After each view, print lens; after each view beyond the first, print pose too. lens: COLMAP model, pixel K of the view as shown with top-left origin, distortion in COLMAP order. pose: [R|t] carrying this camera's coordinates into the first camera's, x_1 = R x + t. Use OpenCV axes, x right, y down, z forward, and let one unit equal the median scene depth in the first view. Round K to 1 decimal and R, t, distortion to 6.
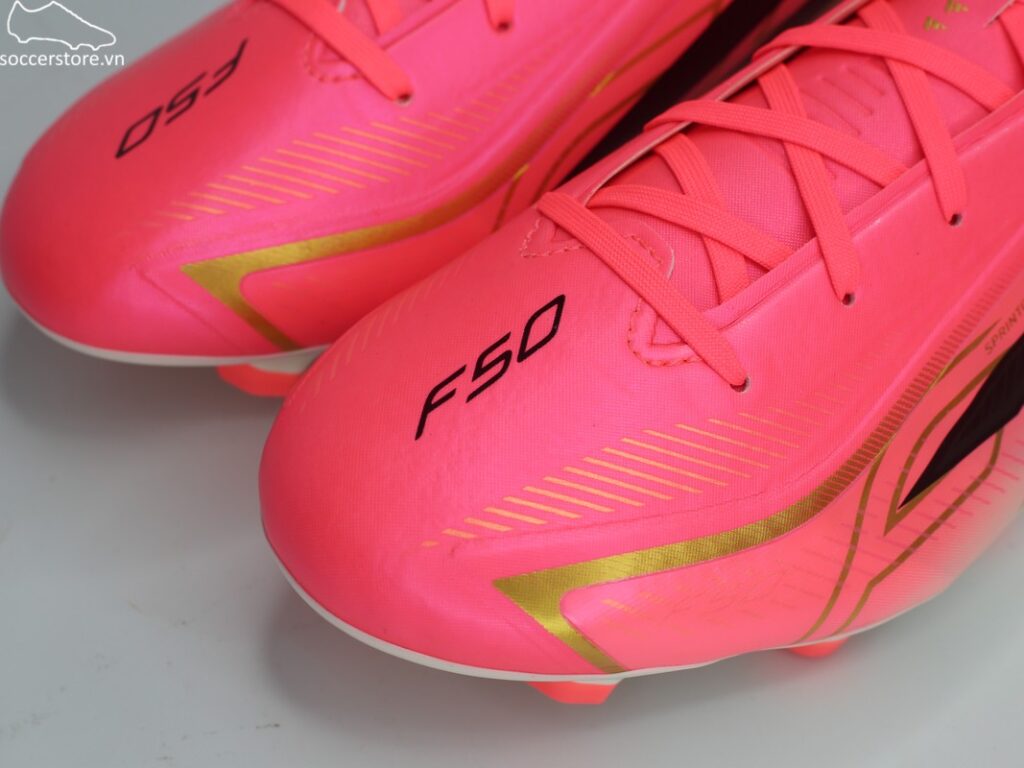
lens RADIAL K [[1941.9, 0, 512.0], [0, 1941.9, 384.0], [0, 0, 1]] dist [-0.168099, -0.193711]
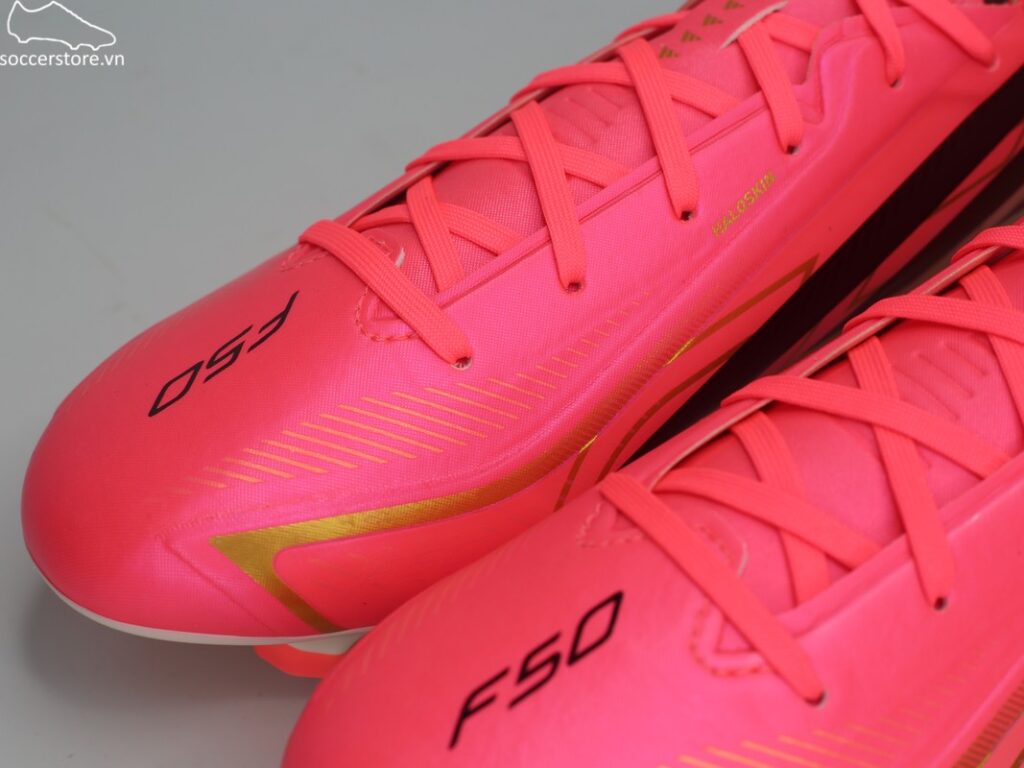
lens RADIAL K [[1941.9, 0, 512.0], [0, 1941.9, 384.0], [0, 0, 1]] dist [-0.168099, -0.193711]
pose [[0.997659, 0.029205, -0.061829, 0.027148], [-0.036029, 0.993021, -0.112297, -0.036798], [0.058118, 0.114262, 0.991749, 0.091058]]
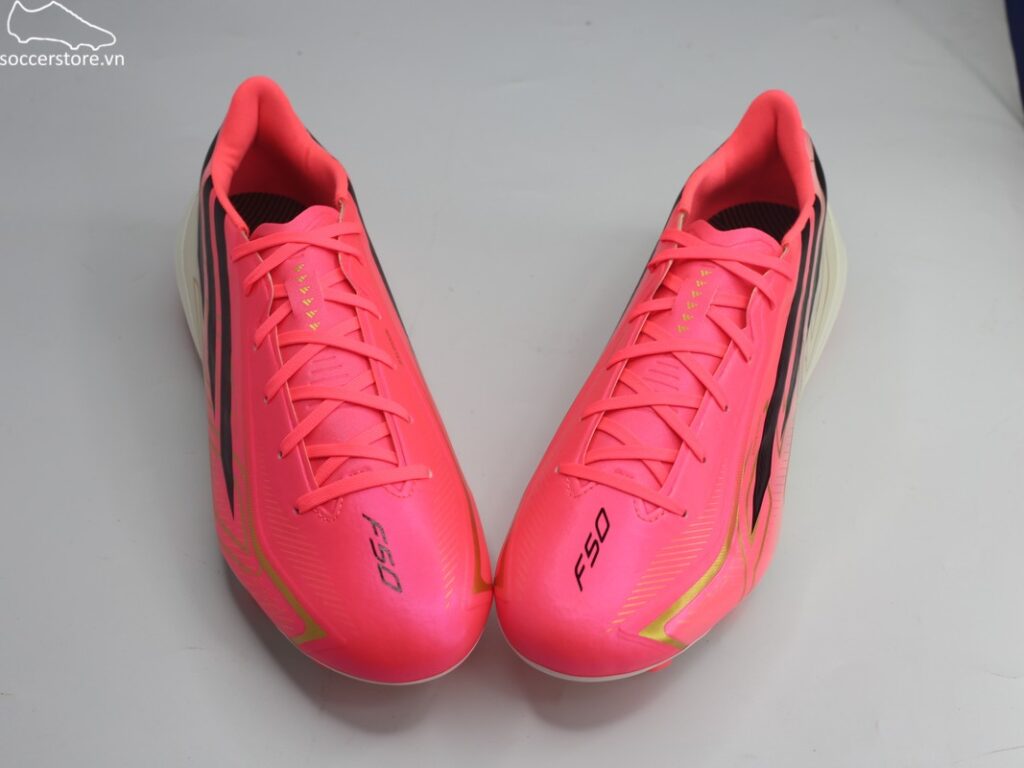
lens RADIAL K [[1777.8, 0, 512.0], [0, 1777.8, 384.0], [0, 0, 1]] dist [-0.145918, -0.151901]
pose [[0.871219, -0.360667, 0.333012, -0.675813], [0.360939, 0.930431, 0.063419, -0.335288], [-0.332718, 0.064945, 0.940787, -0.894034]]
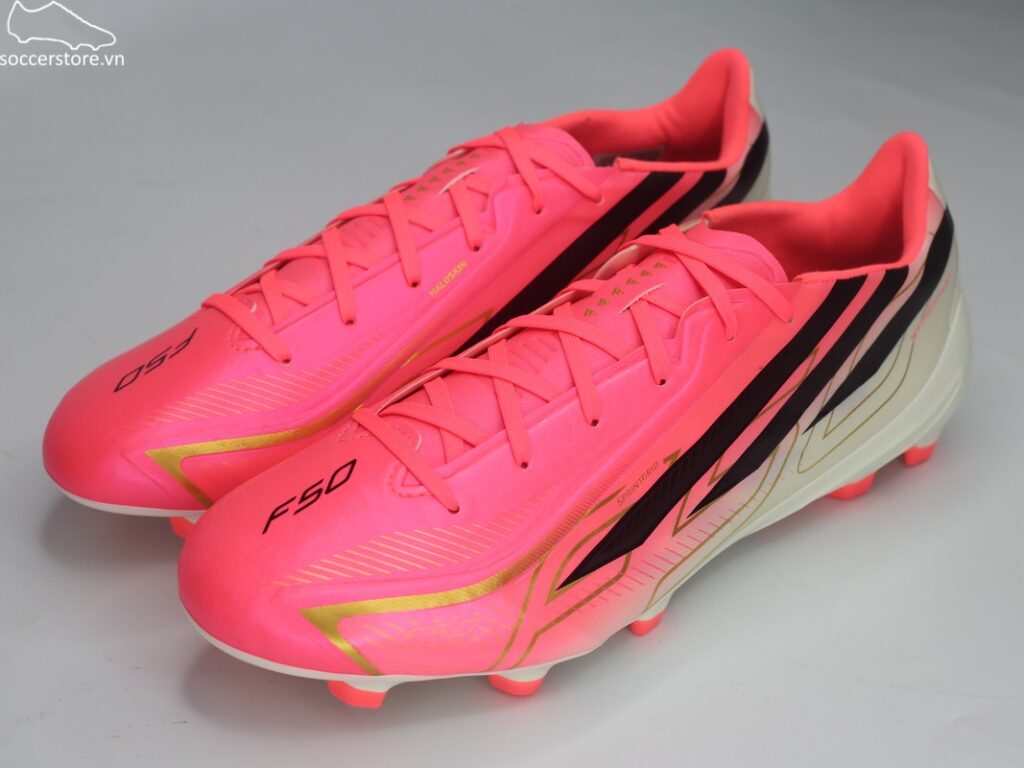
lens RADIAL K [[1777.8, 0, 512.0], [0, 1777.8, 384.0], [0, 0, 1]] dist [-0.145918, -0.151901]
pose [[0.999026, 0.006696, -0.043617, 0.223541], [-0.016388, 0.974031, -0.225822, 0.232883], [0.040972, 0.226317, 0.973192, -0.525829]]
